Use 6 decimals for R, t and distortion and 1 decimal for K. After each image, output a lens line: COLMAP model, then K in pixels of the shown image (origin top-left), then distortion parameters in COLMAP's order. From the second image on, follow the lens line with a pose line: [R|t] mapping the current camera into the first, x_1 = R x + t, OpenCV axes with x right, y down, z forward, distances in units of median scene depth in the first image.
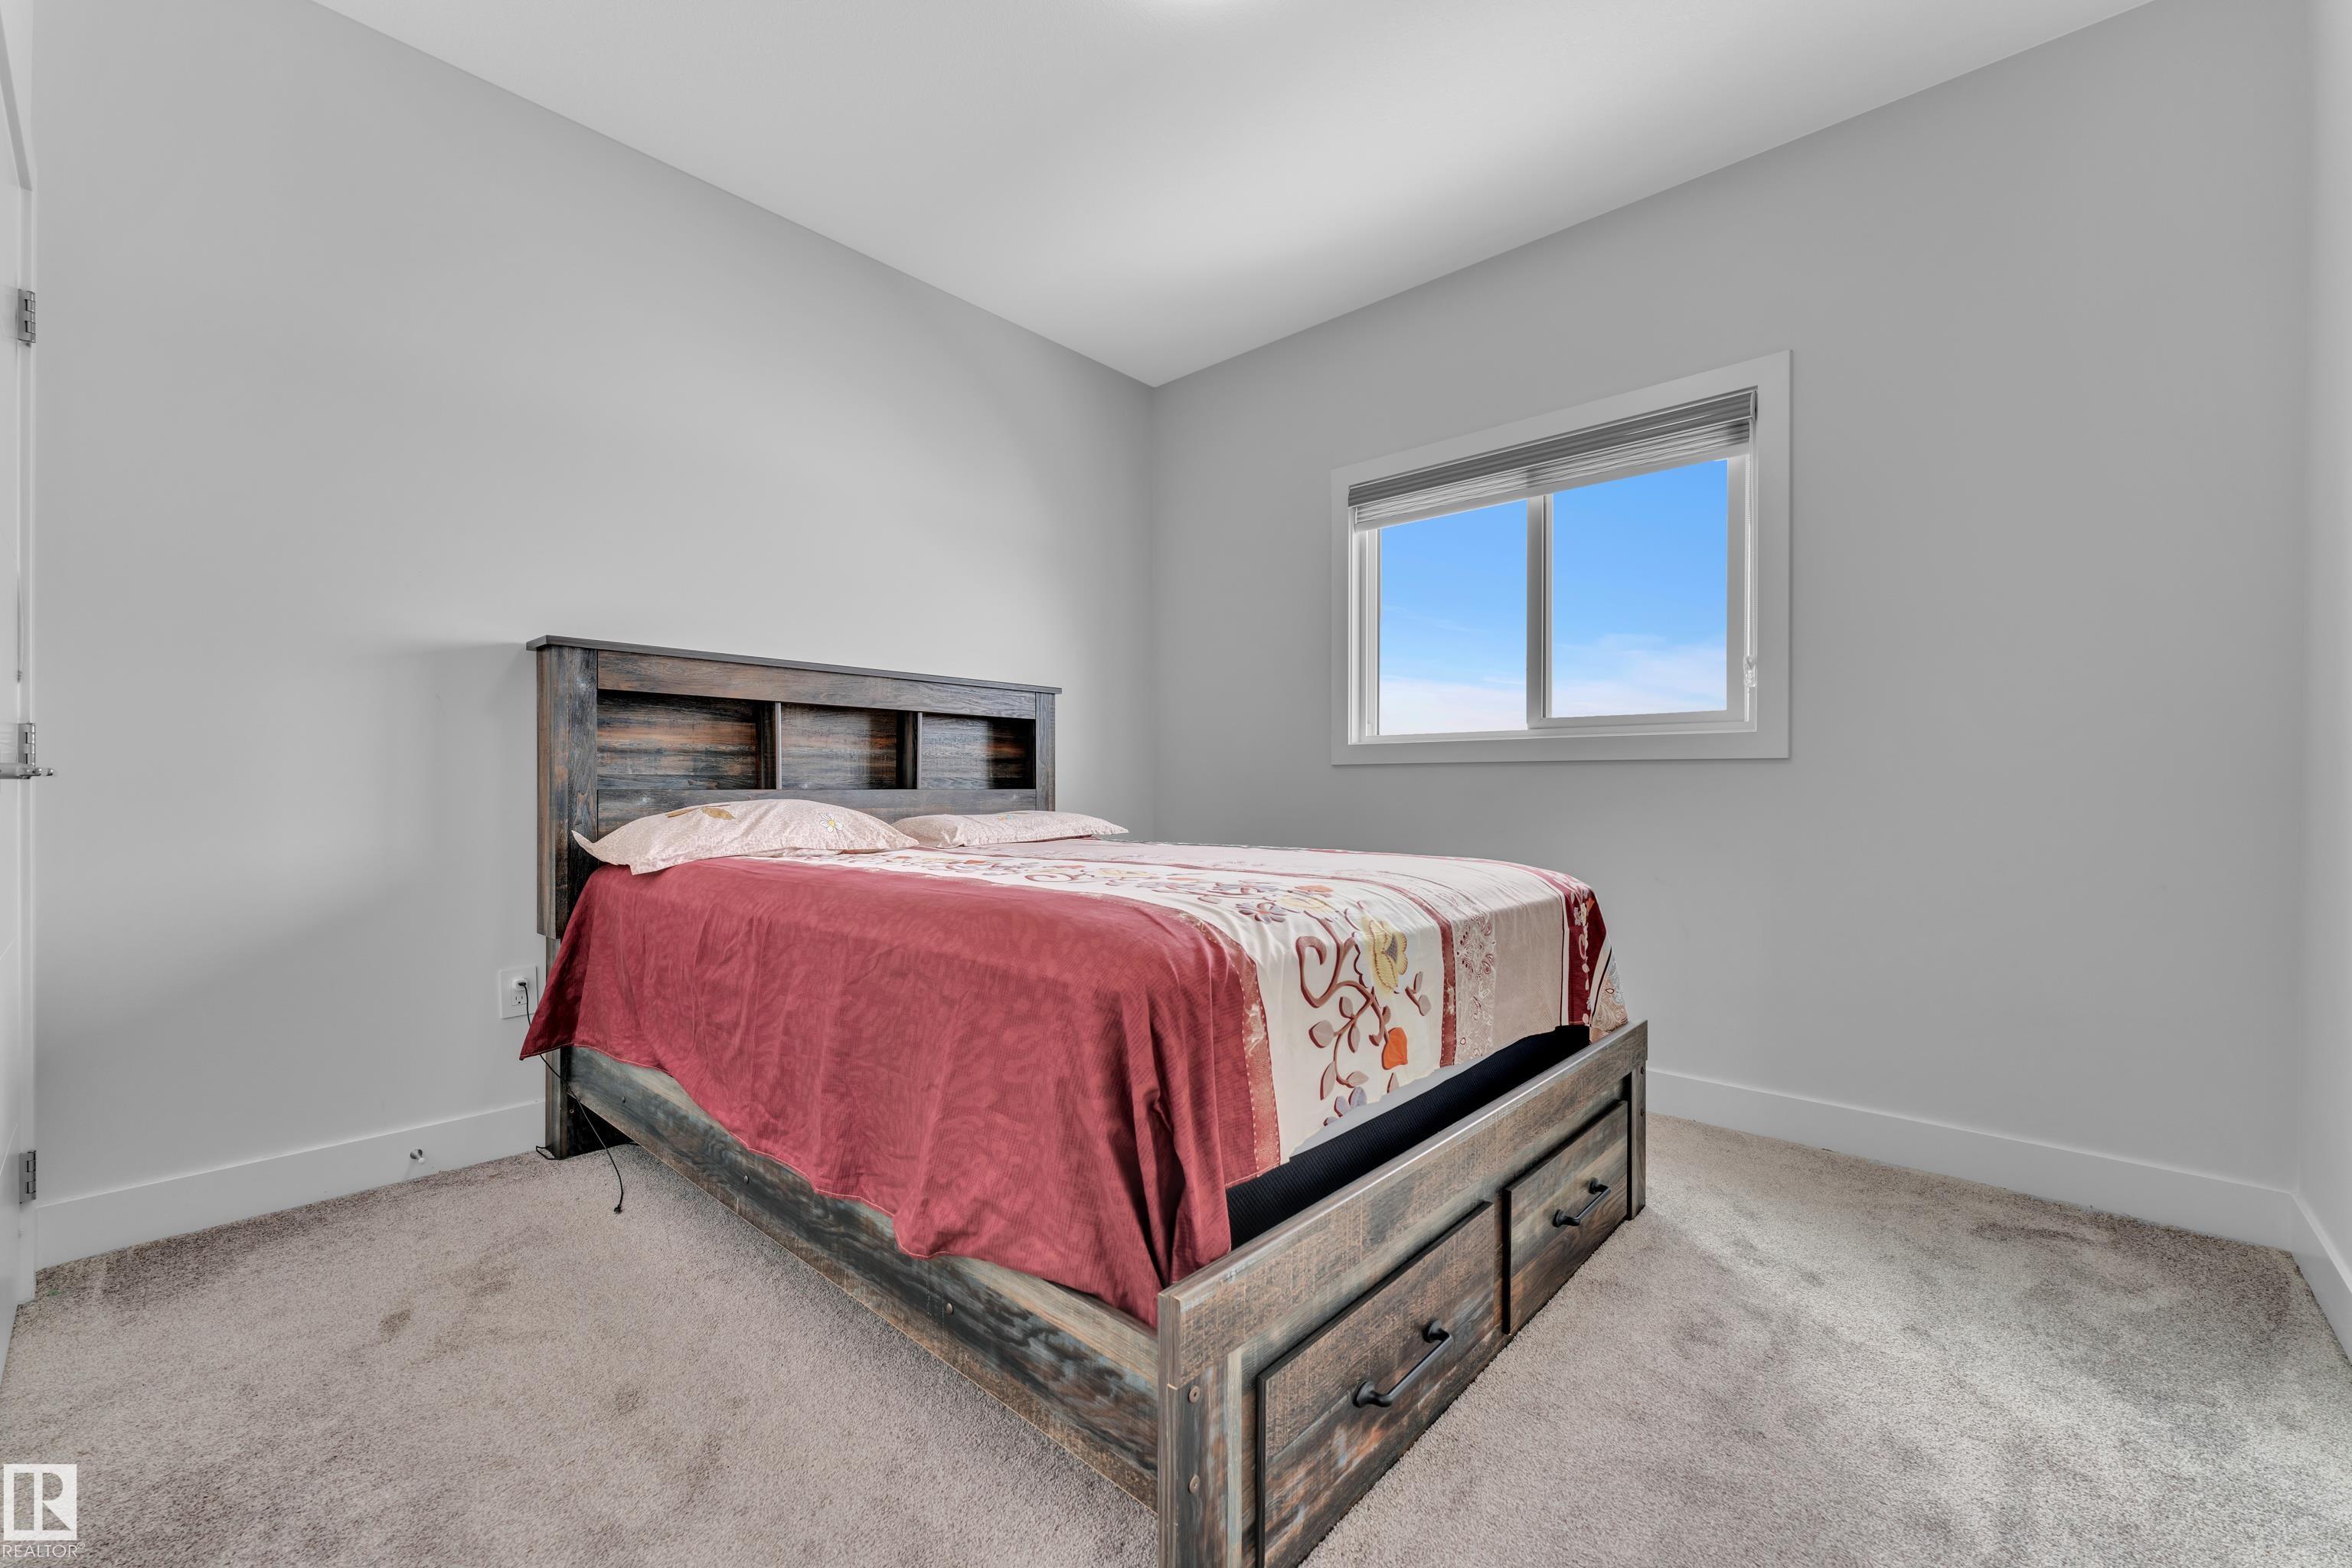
lens RADIAL K [[939.8, 0, 1169.0], [0, 939.8, 790.7], [0, 0, 1]] dist [-0.003578, 0.000041]
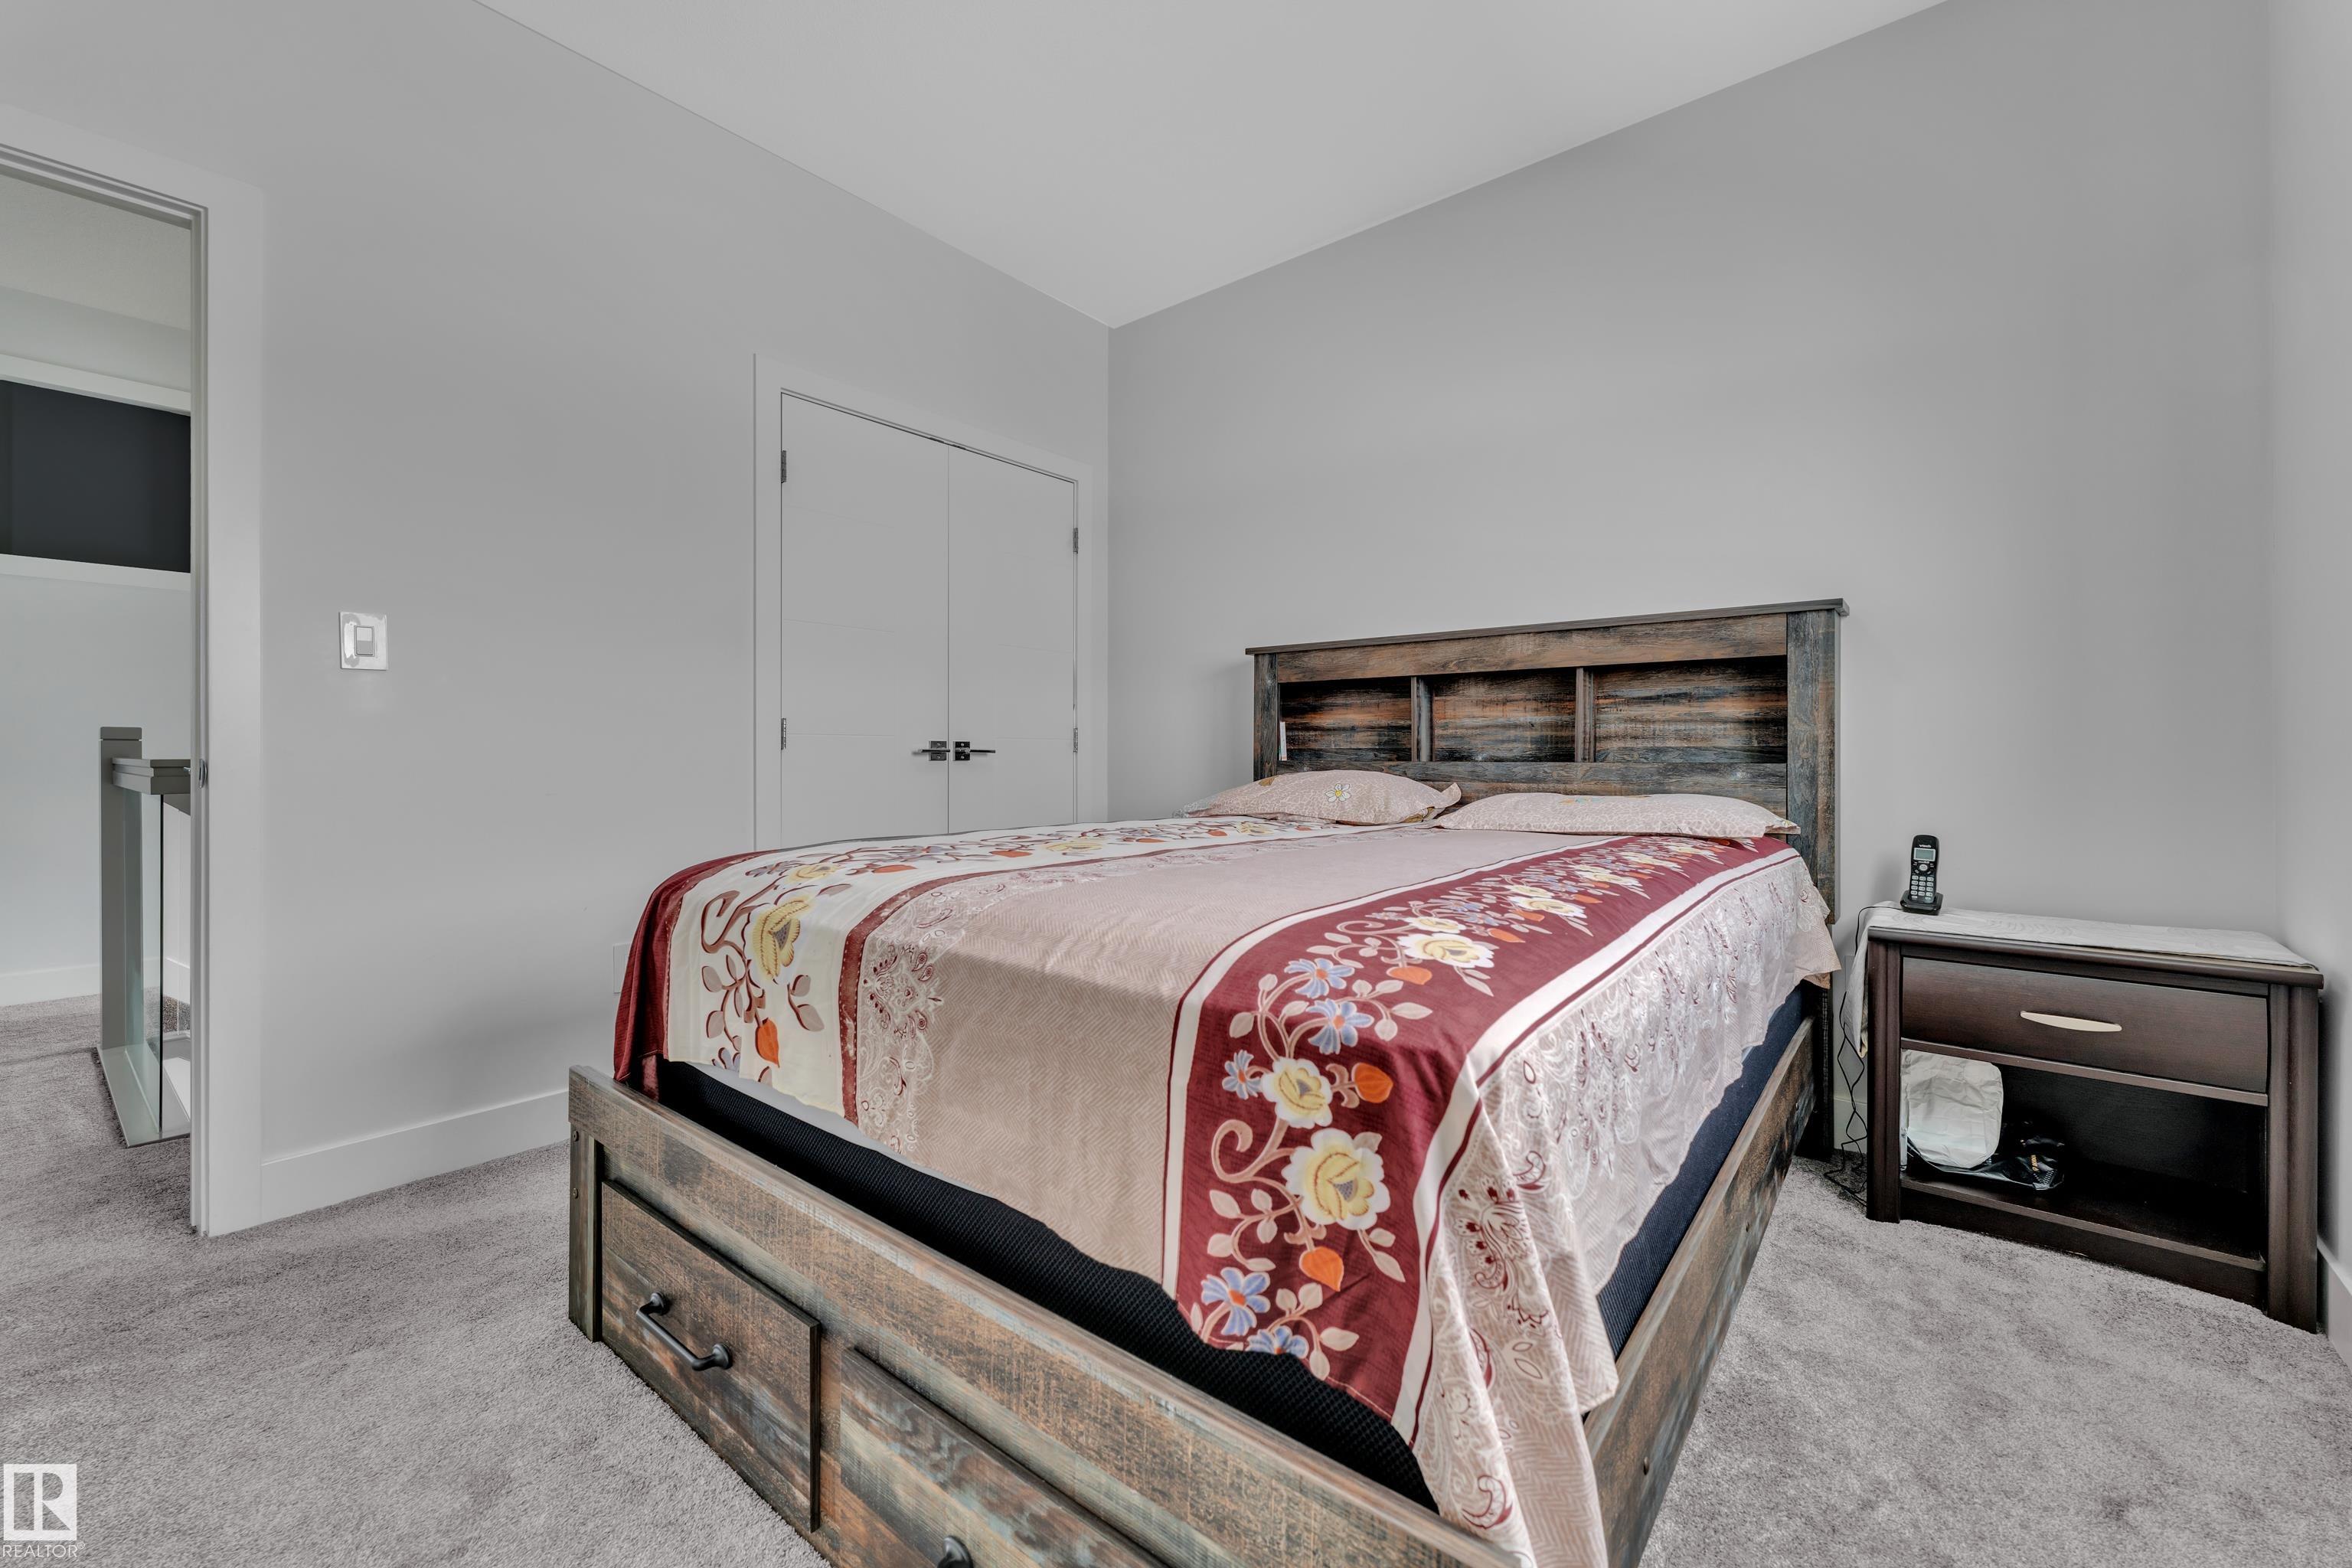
lens RADIAL K [[939.8, 0, 1170.0], [0, 939.8, 759.8], [0, 0, 1]] dist [-0.003578, 0.000041]
pose [[0.075154, 0.000829, -0.997172, 0.607312], [-0.007819, 0.999969, 0.000242, -0.001191], [0.997141, 0.007779, 0.075159, 0.678021]]
